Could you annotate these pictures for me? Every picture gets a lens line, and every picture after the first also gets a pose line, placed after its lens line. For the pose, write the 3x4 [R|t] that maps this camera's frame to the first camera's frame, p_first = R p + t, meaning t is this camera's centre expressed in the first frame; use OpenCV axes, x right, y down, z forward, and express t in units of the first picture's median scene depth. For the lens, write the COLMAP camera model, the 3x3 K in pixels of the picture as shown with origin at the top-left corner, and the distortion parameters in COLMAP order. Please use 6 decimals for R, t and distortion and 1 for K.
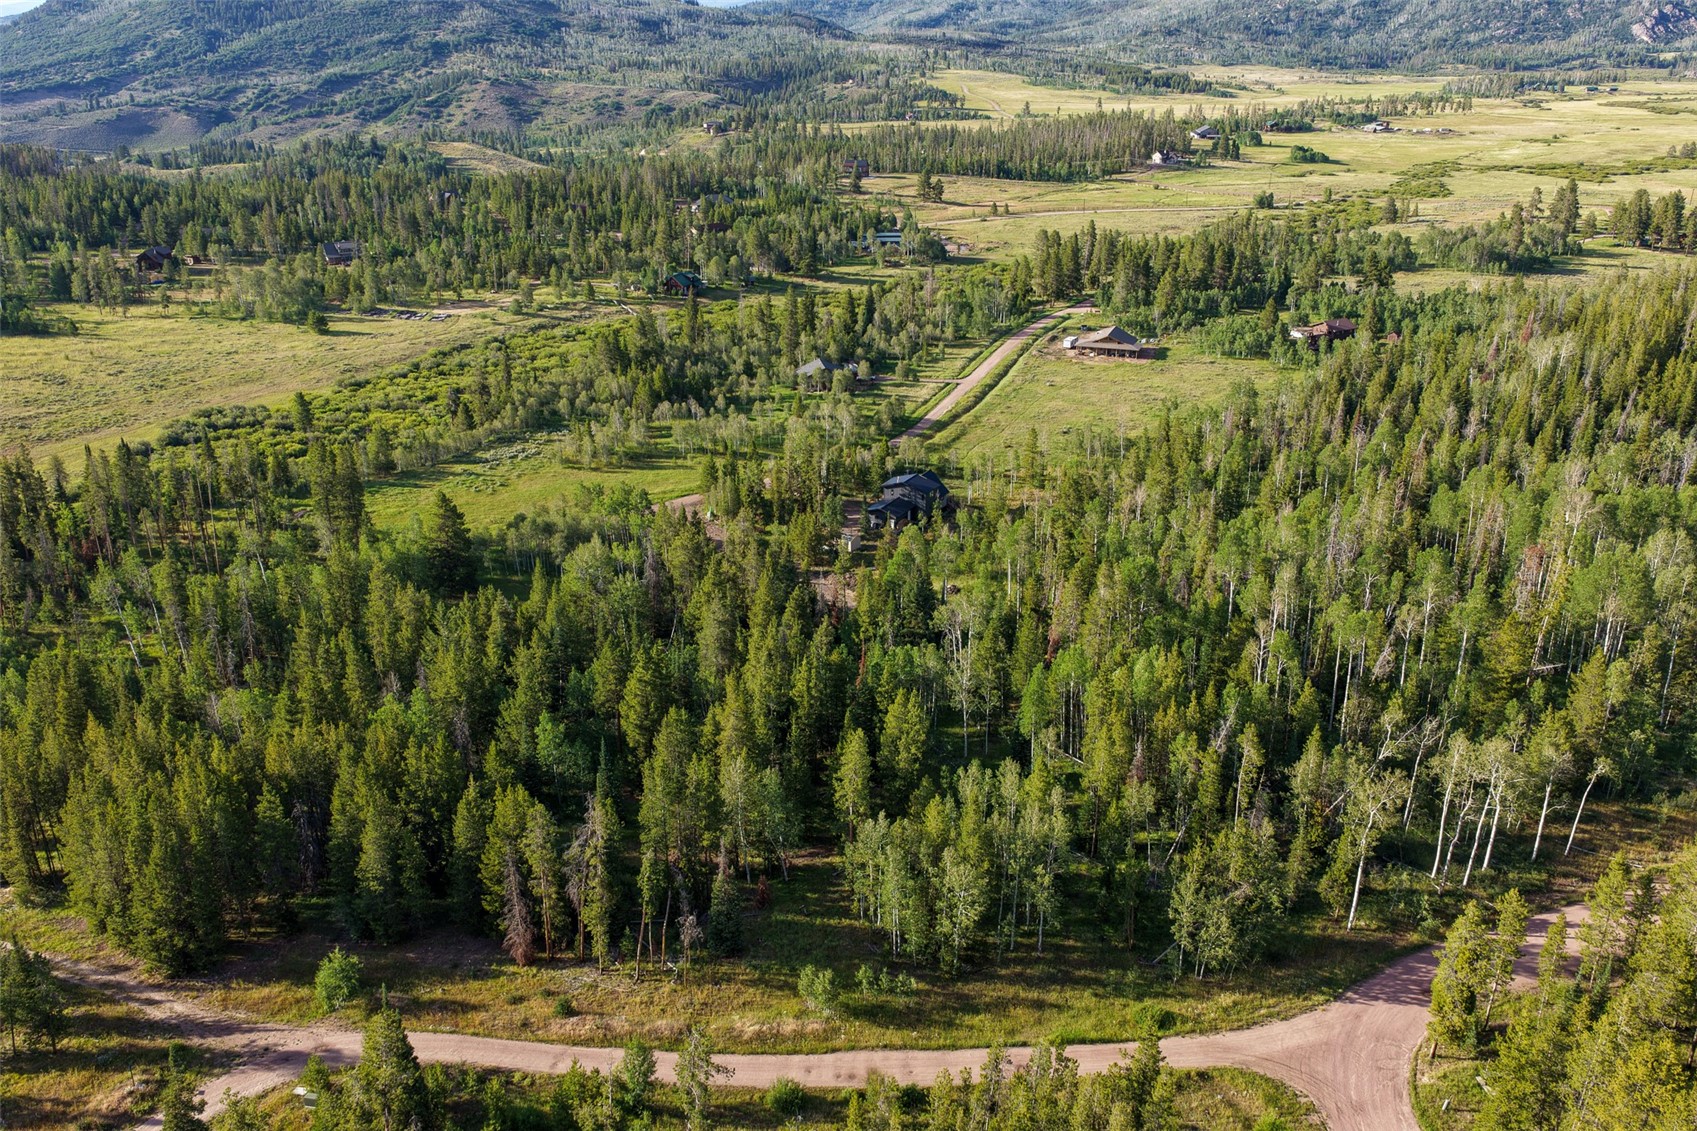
lens RADIAL K [[1407.5, 0, 854.4], [0, 1407.5, 569.7], [0, 0, 1]] dist [-0.016295, 0.041216]
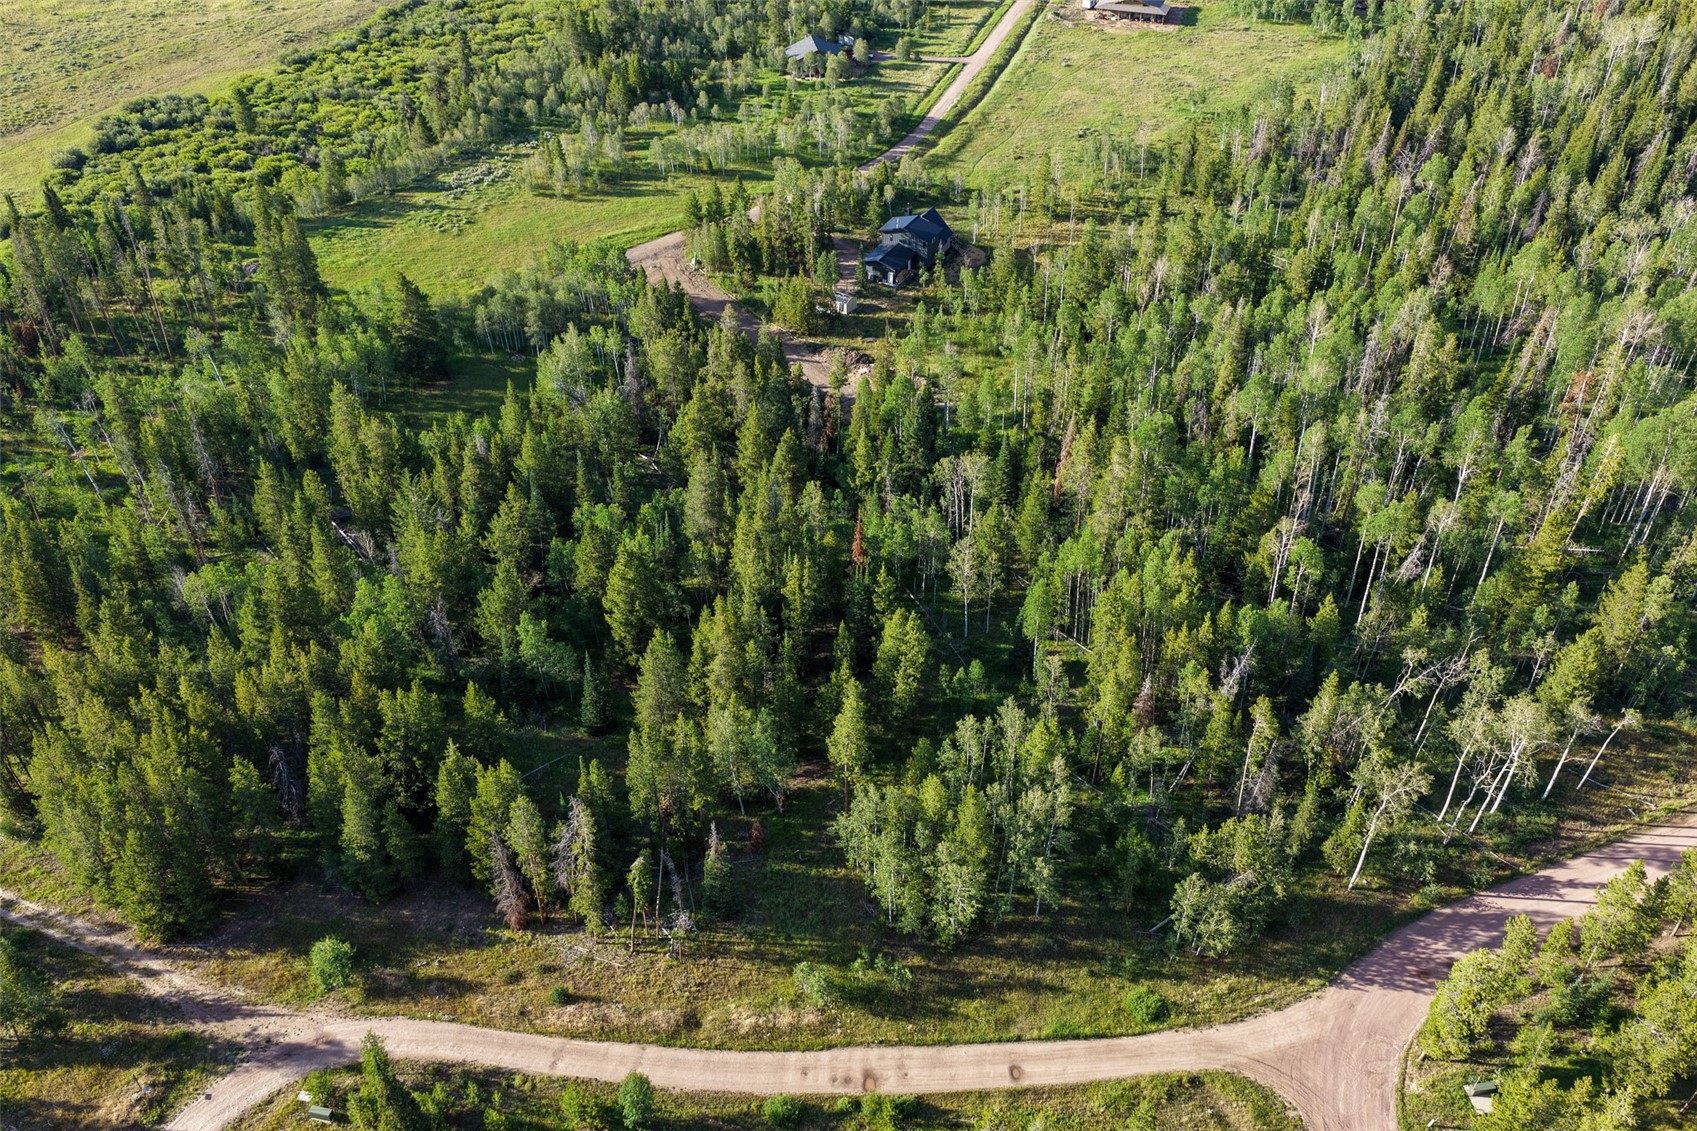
lens RADIAL K [[1407.5, 0, 854.4], [0, 1407.5, 569.7], [0, 0, 1]] dist [-0.016295, 0.041216]
pose [[0.999987, -0.005098, -0.000557, 0.001586], [0.005042, 0.957554, 0.288209, -0.082865], [-0.000936, -0.288208, 0.957567, 0.039552]]
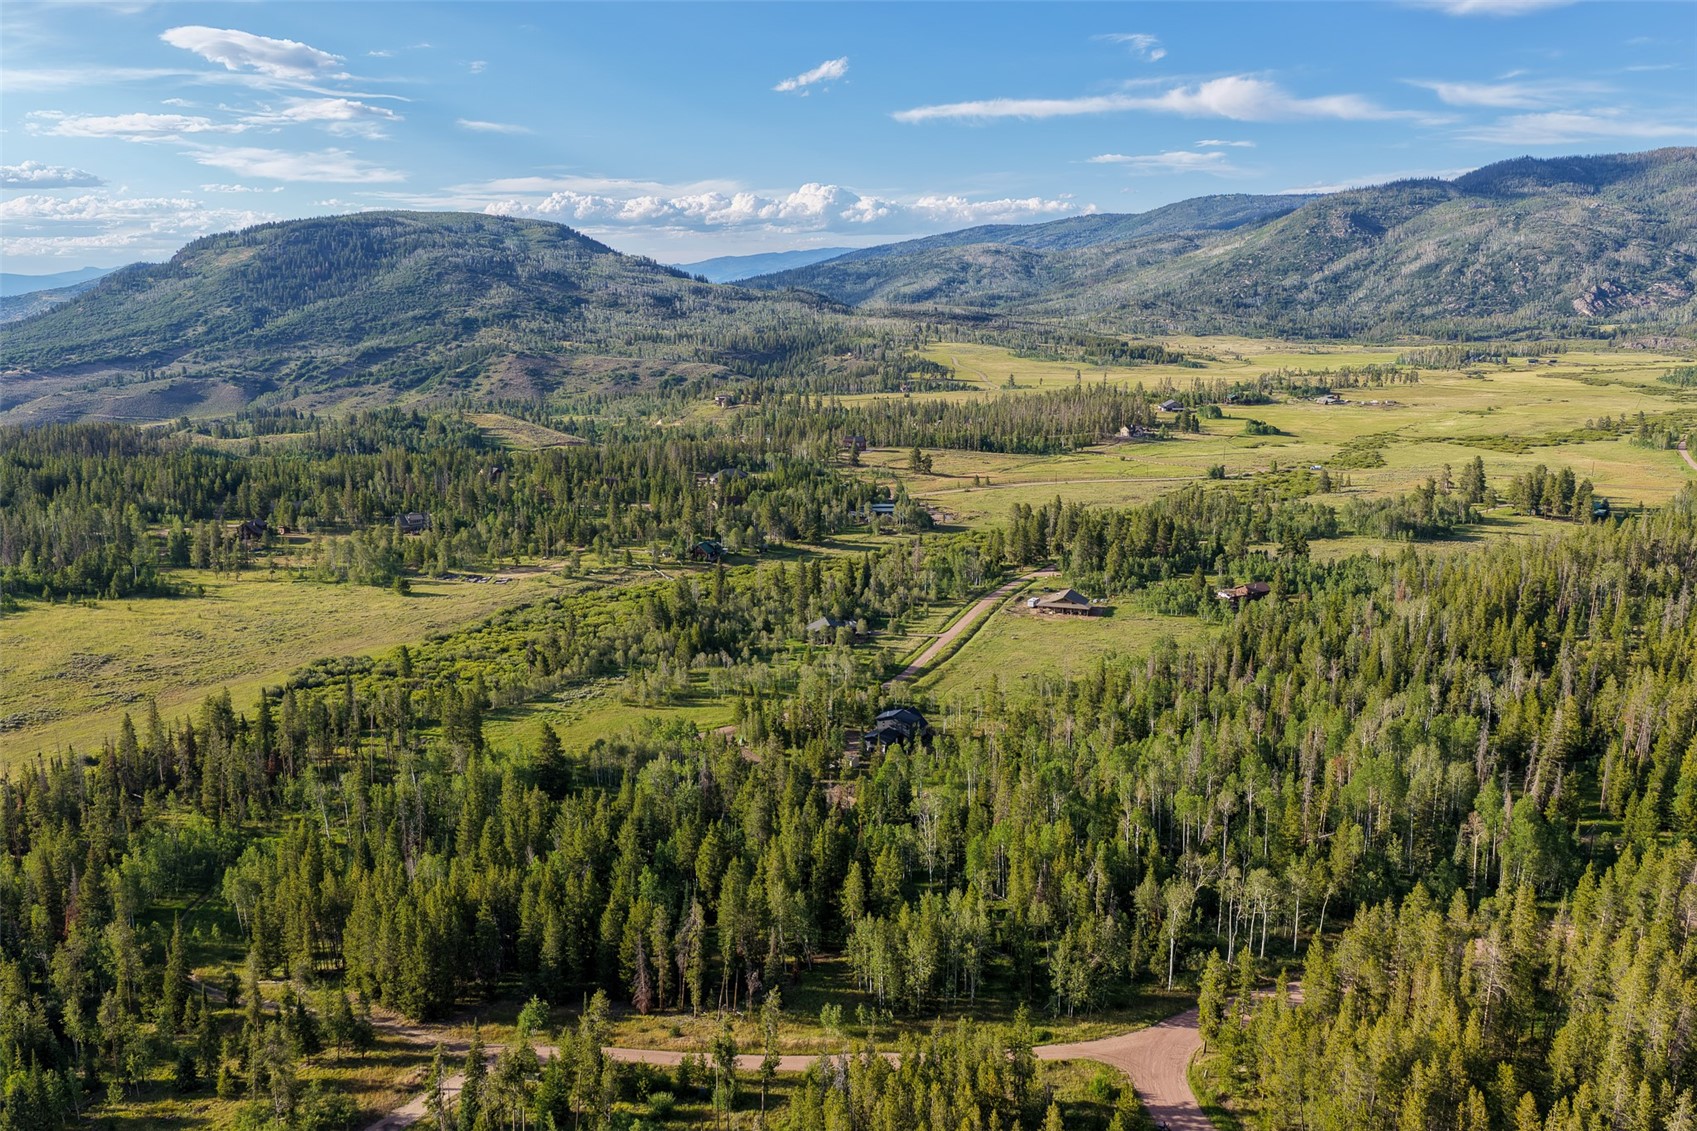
lens RADIAL K [[1407.5, 0, 854.4], [0, 1407.5, 569.7], [0, 0, 1]] dist [-0.016295, 0.041216]
pose [[0.999998, -0.001524, 0.000930, -0.000485], [0.001662, 0.984881, -0.173224, 0.021228], [-0.000652, 0.173225, 0.984882, -0.213019]]
